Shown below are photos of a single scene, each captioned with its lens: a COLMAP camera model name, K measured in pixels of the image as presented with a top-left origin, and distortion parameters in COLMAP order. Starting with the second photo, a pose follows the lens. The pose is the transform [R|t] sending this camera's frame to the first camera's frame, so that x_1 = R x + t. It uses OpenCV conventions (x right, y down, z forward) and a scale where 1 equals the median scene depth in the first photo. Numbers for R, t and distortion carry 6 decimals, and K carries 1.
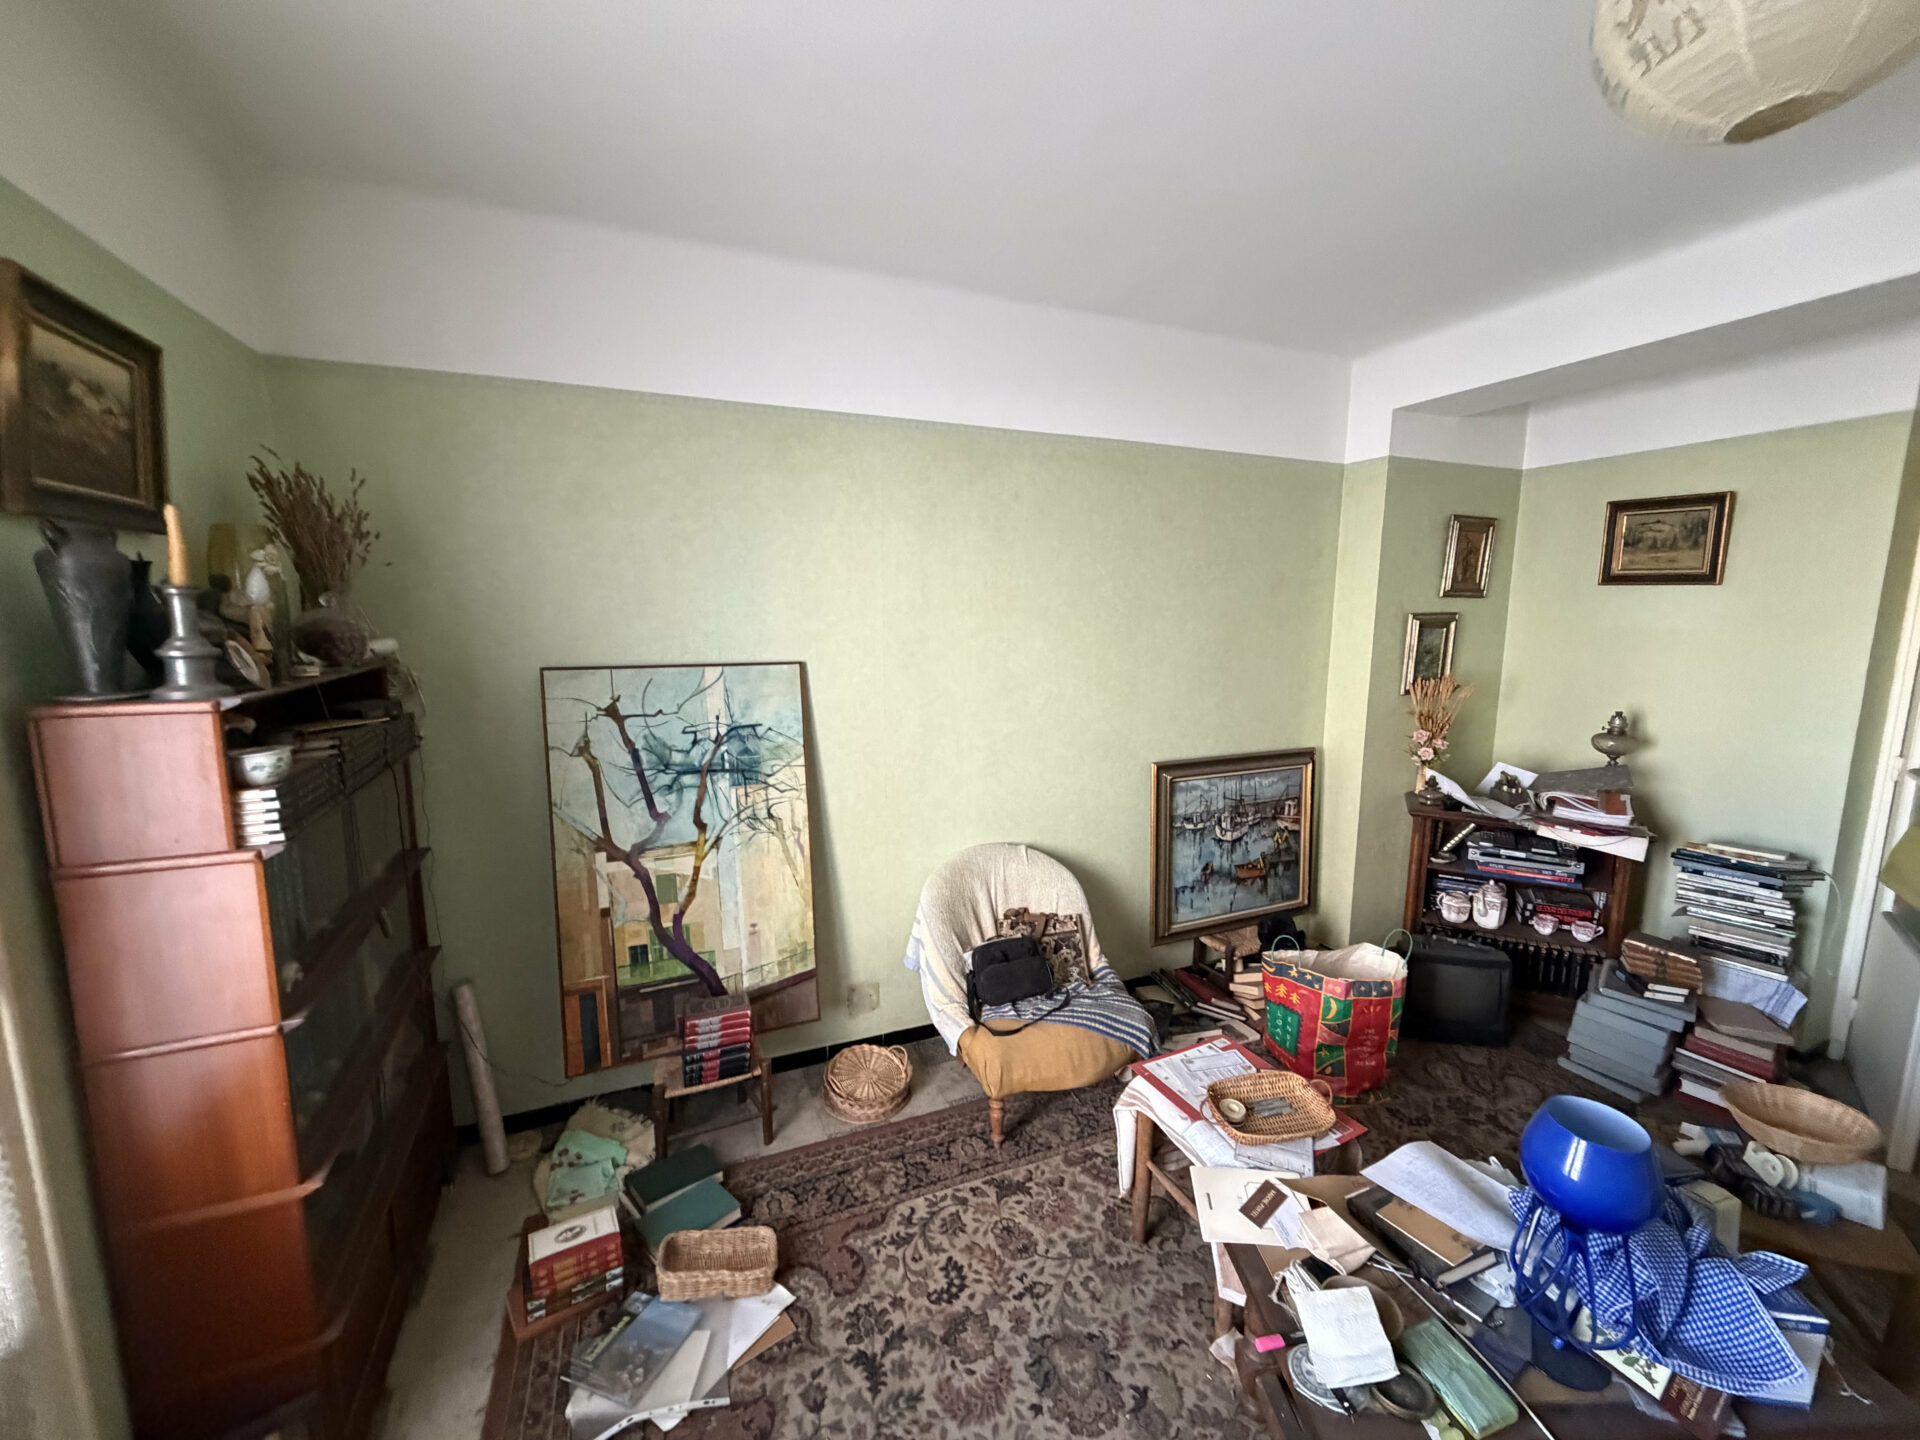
lens RADIAL K [[772.1, 0, 952.8], [0, 772.1, 727.0], [0, 0, 1]] dist [0.000157, -0.000026]
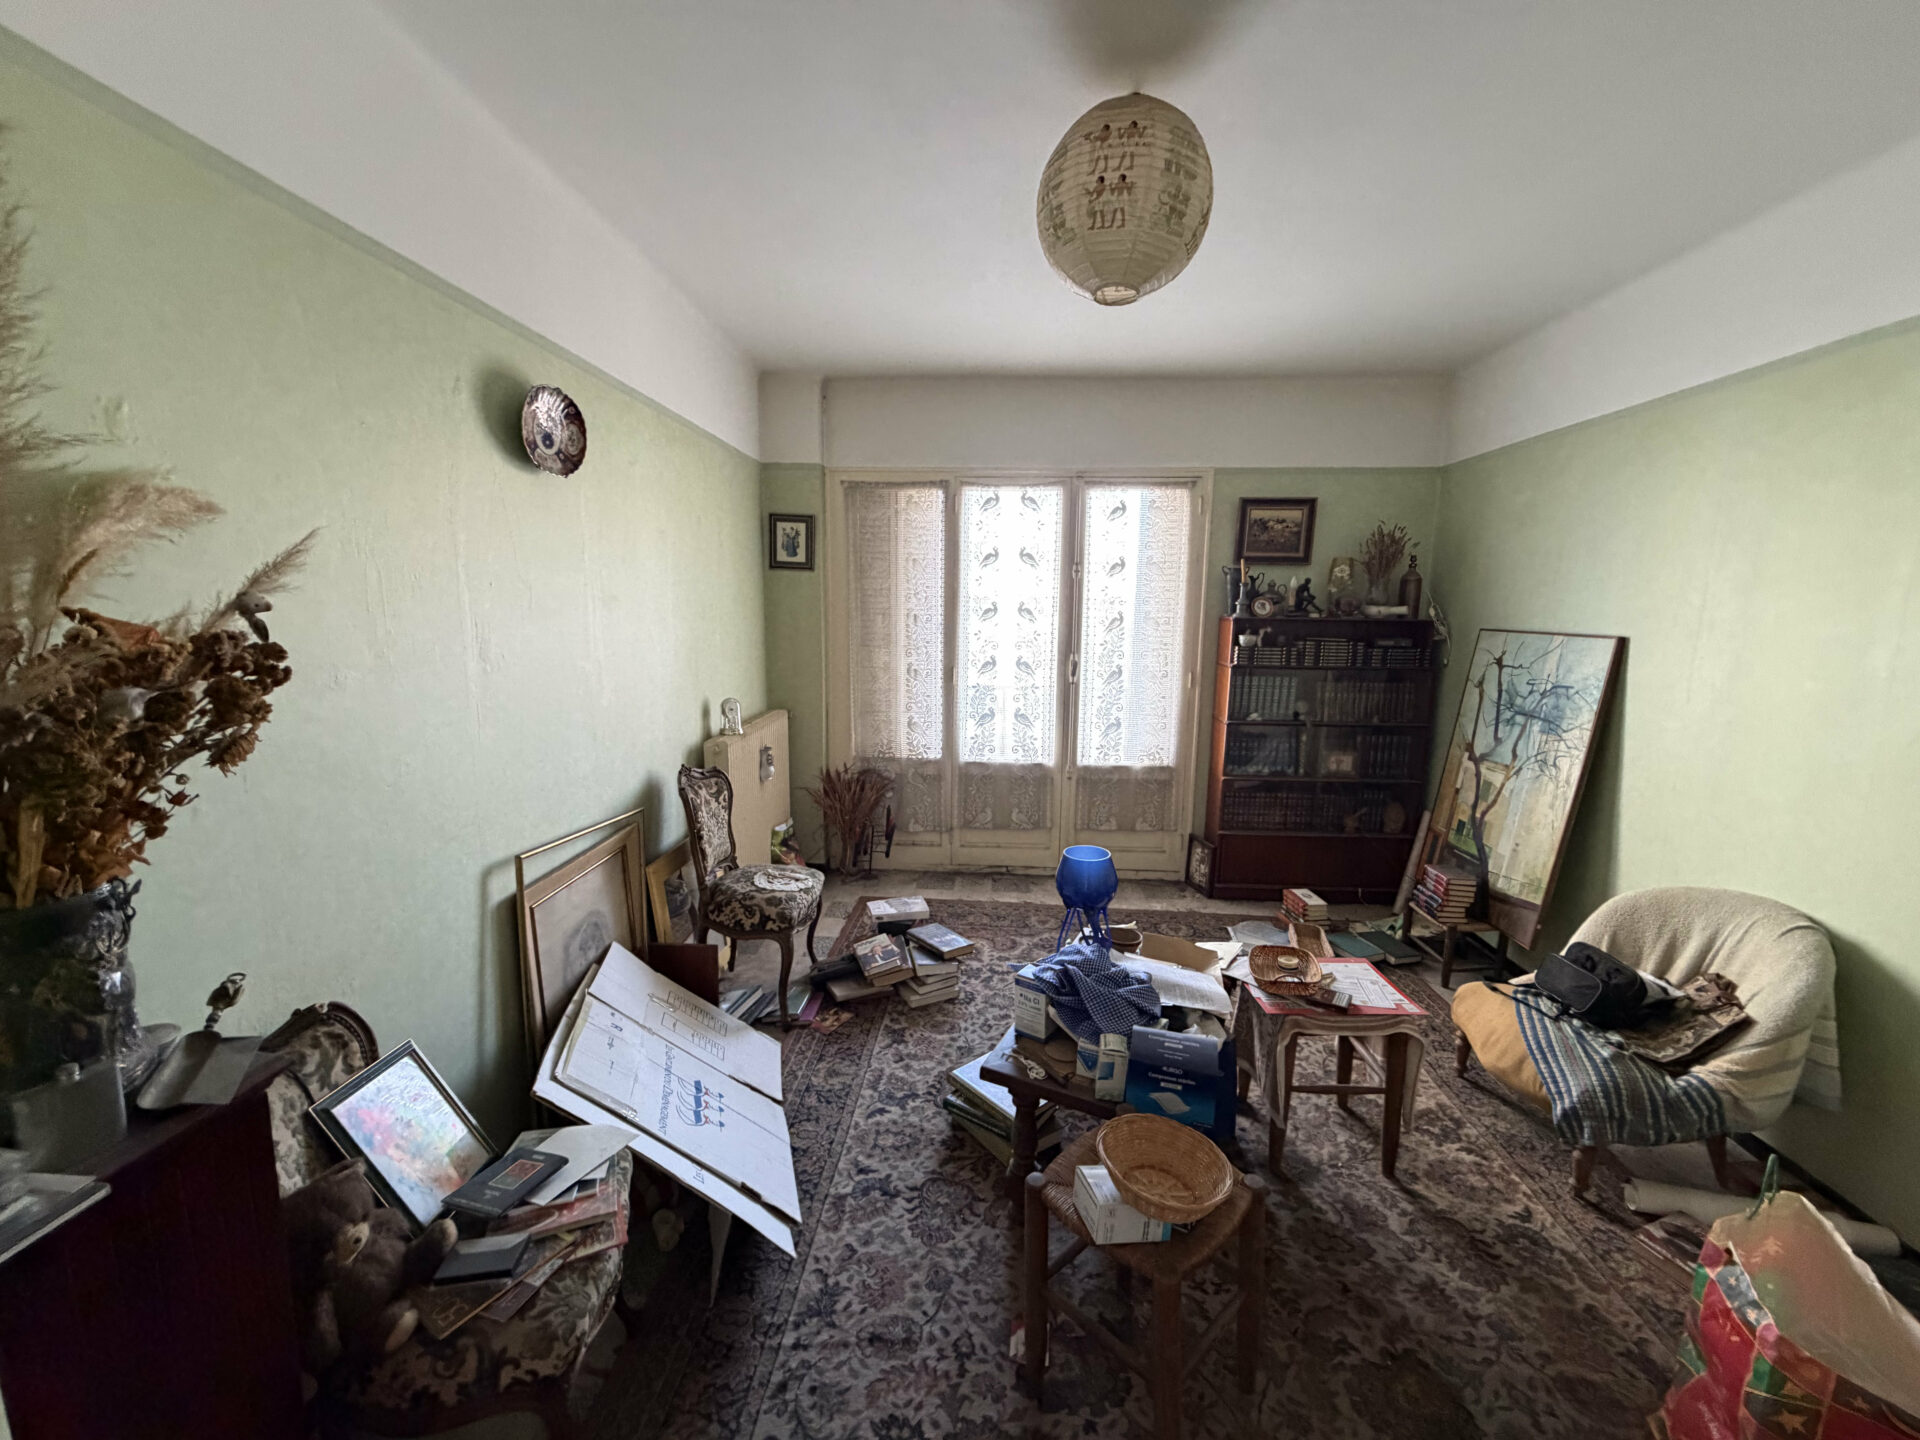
lens RADIAL K [[772.1, 0, 957.9], [0, 772.1, 721.3], [0, 0, 1]] dist [0.000157, -0.000026]
pose [[-0.455156, 0.126656, -0.881358, 1.272666], [-0.148841, 0.965082, 0.215553, -0.070496], [0.877884, 0.229292, -0.420411, 0.720284]]
